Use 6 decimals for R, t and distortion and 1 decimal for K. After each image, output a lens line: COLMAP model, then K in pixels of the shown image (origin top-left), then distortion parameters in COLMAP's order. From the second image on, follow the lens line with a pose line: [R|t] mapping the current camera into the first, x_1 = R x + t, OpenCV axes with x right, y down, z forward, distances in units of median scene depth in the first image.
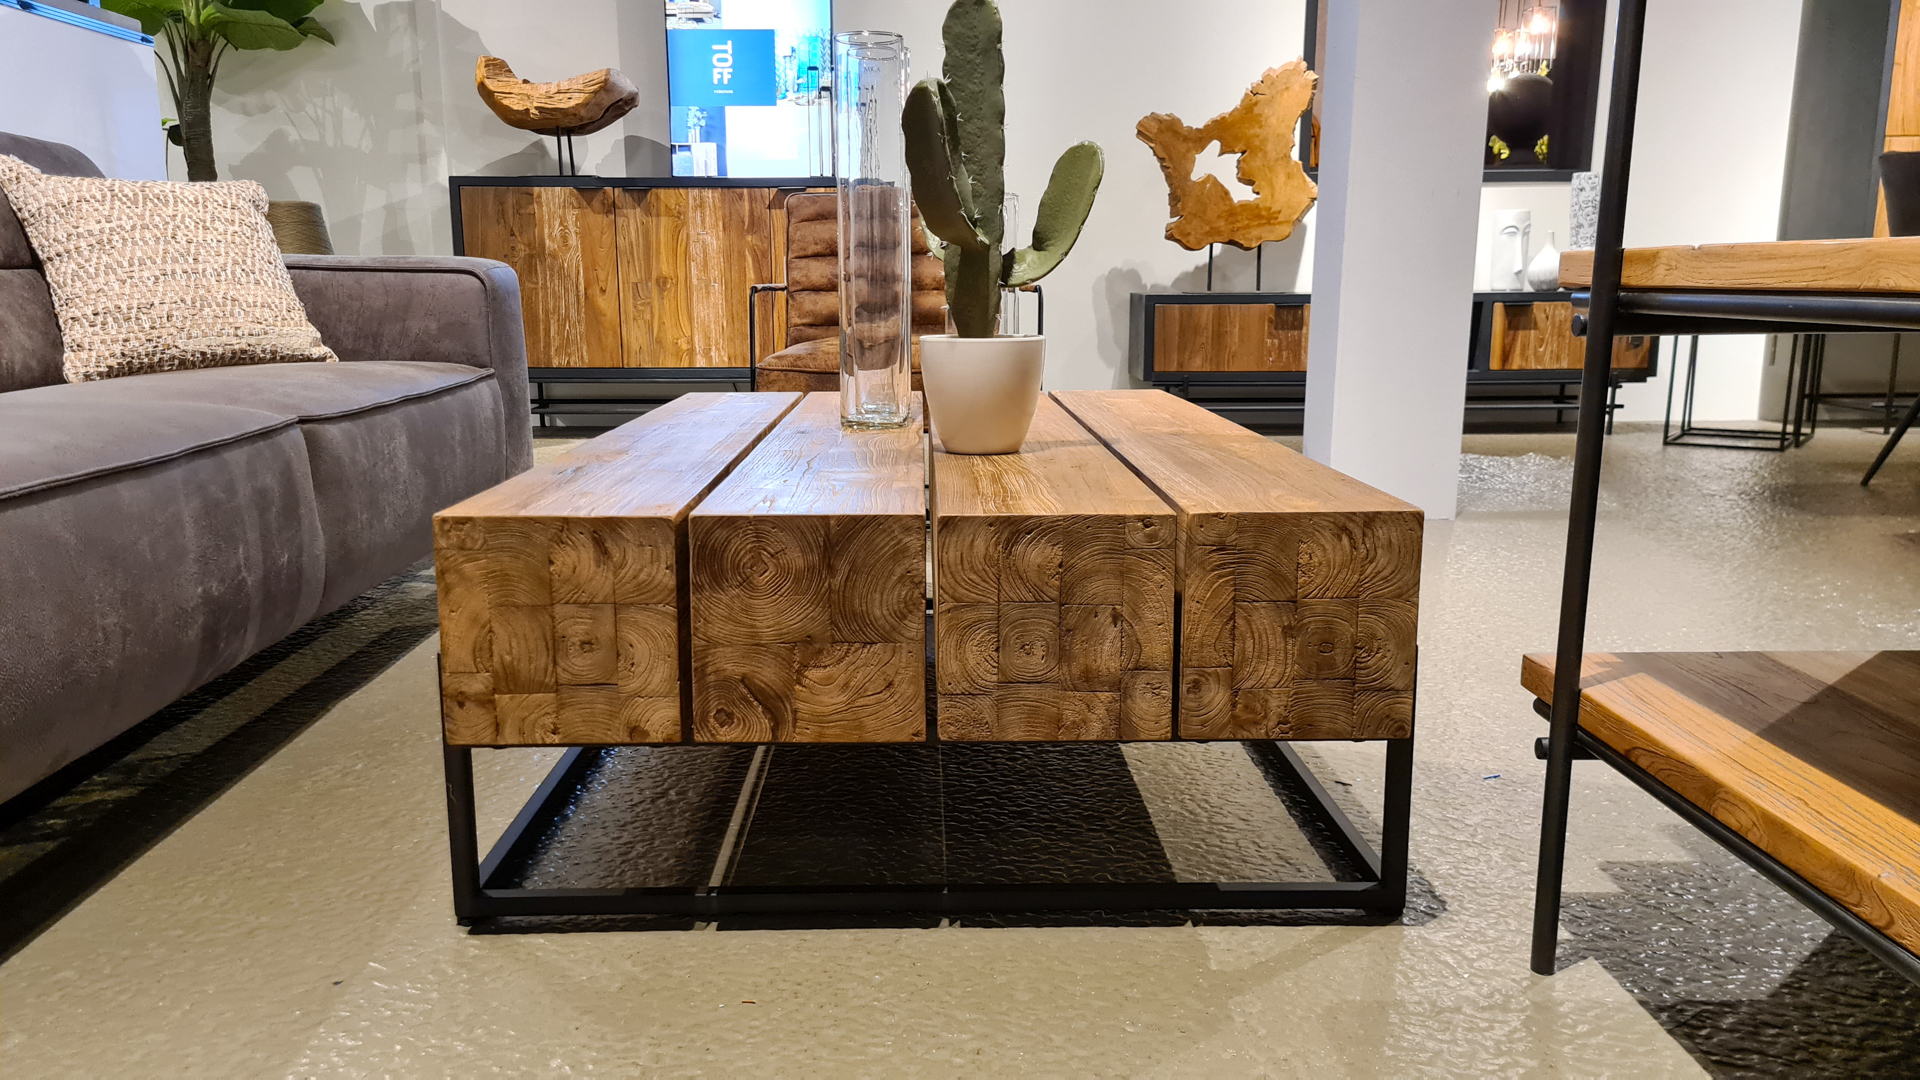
lens RADIAL K [[1400.8, 0, 960.0], [0, 1400.8, 540.0], [0, 0, 1]] dist [0.071178, -0.002776]
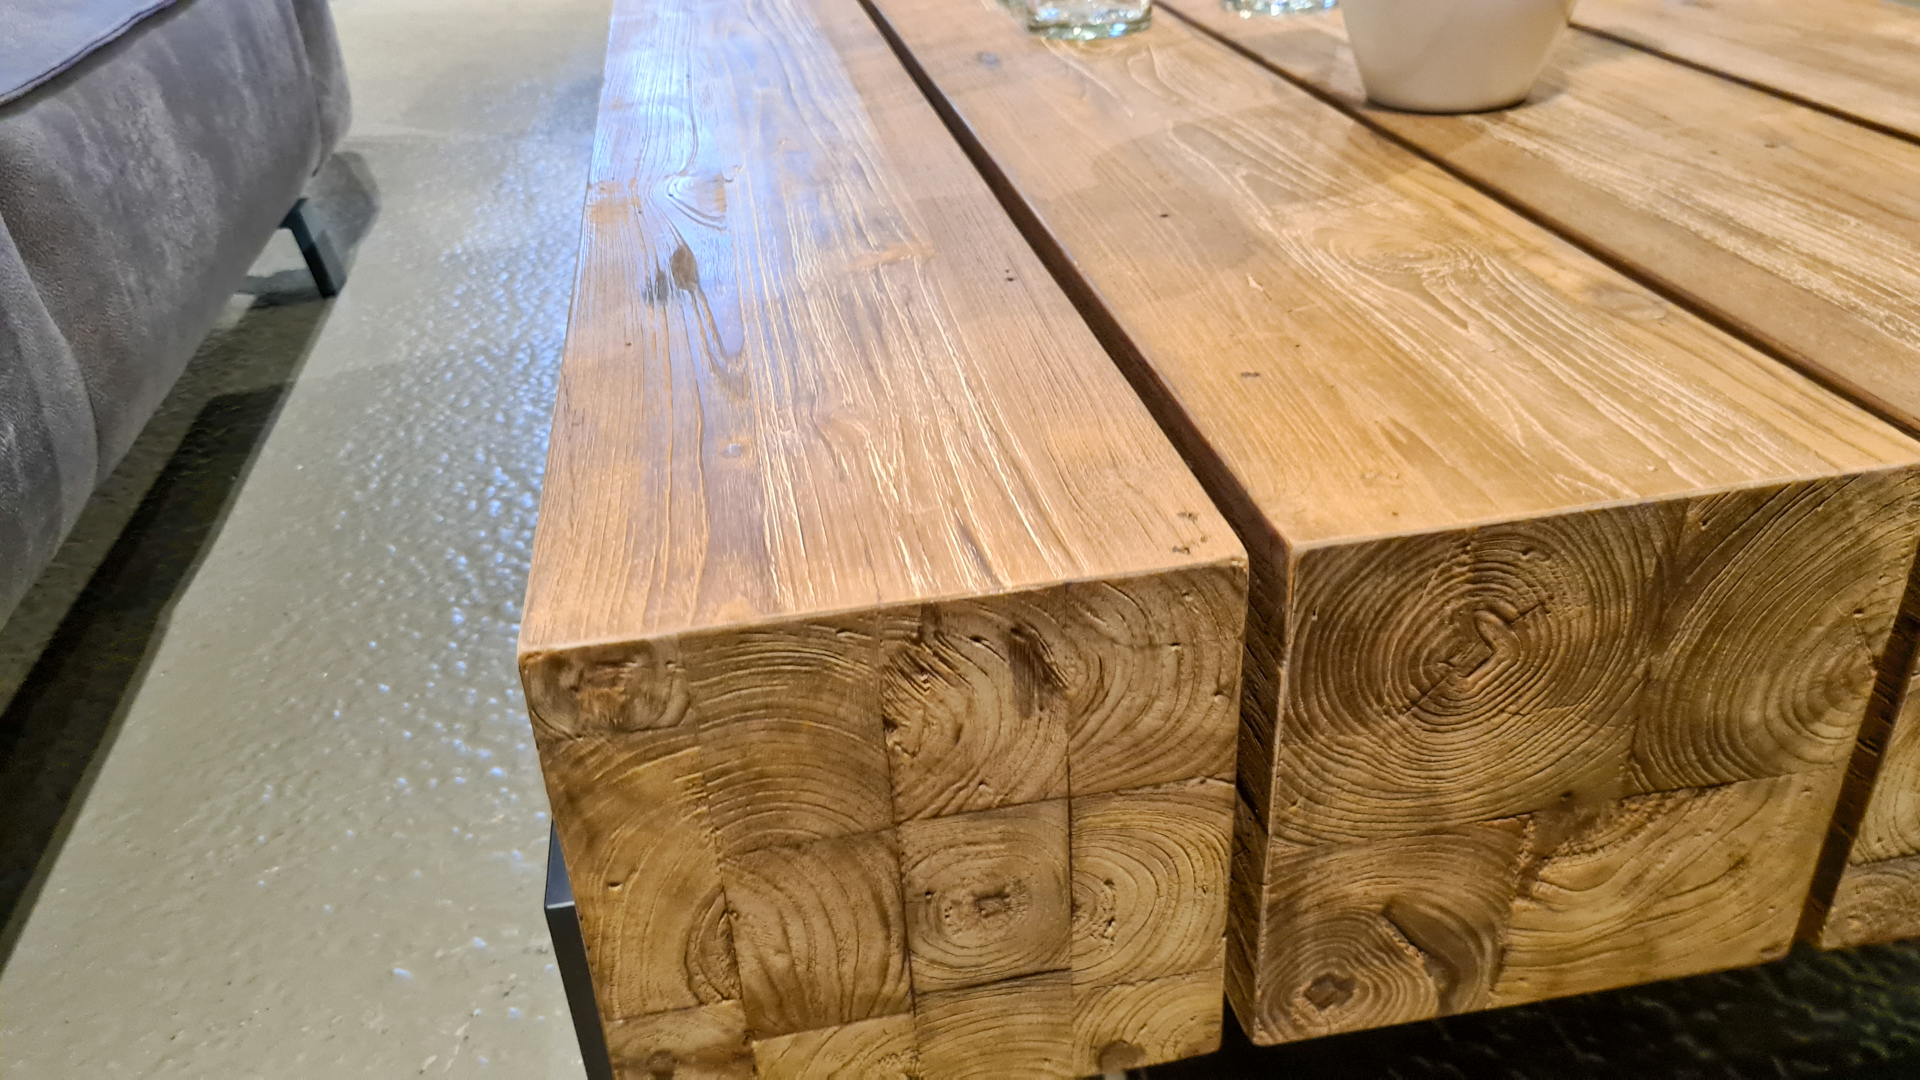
lens RADIAL K [[1468.9, 0, 960.0], [0, 1468.9, 540.0], [0, 0, 1]] dist [0.016108, 0.001701]
pose [[0.987751, -0.119211, 0.100678, -0.299964], [0.079627, 0.939985, 0.331795, -0.138257], [-0.134190, -0.319714, 0.937964, 0.676444]]
